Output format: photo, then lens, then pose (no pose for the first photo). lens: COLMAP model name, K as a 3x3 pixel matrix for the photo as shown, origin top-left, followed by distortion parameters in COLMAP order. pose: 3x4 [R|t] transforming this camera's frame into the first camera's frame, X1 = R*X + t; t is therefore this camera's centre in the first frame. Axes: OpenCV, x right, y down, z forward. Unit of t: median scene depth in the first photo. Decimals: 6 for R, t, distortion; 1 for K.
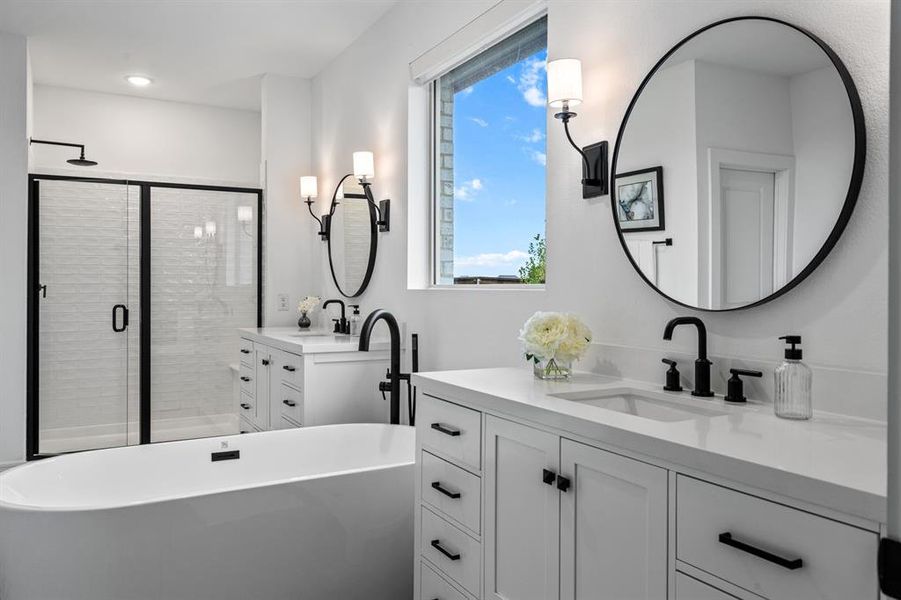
lens RADIAL K [[660.4, 0, 450.5], [0, 660.4, 300.0], [0, 0, 1]] dist [-0.006083, -0.001488]
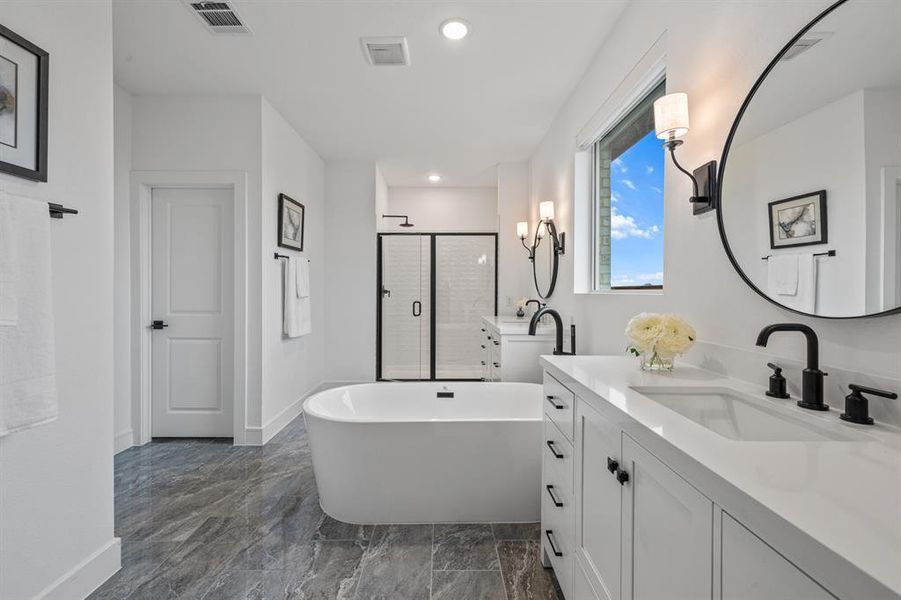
lens RADIAL K [[379.9, 0, 453.3], [0, 379.9, 296.7], [0, 0, 1]] dist [0.001826, 0.000240]
pose [[0.880859, 0.007626, -0.473317, 0.119592], [-0.010533, 0.999938, -0.003492, -0.003824], [0.473261, 0.008061, 0.880885, 0.178767]]
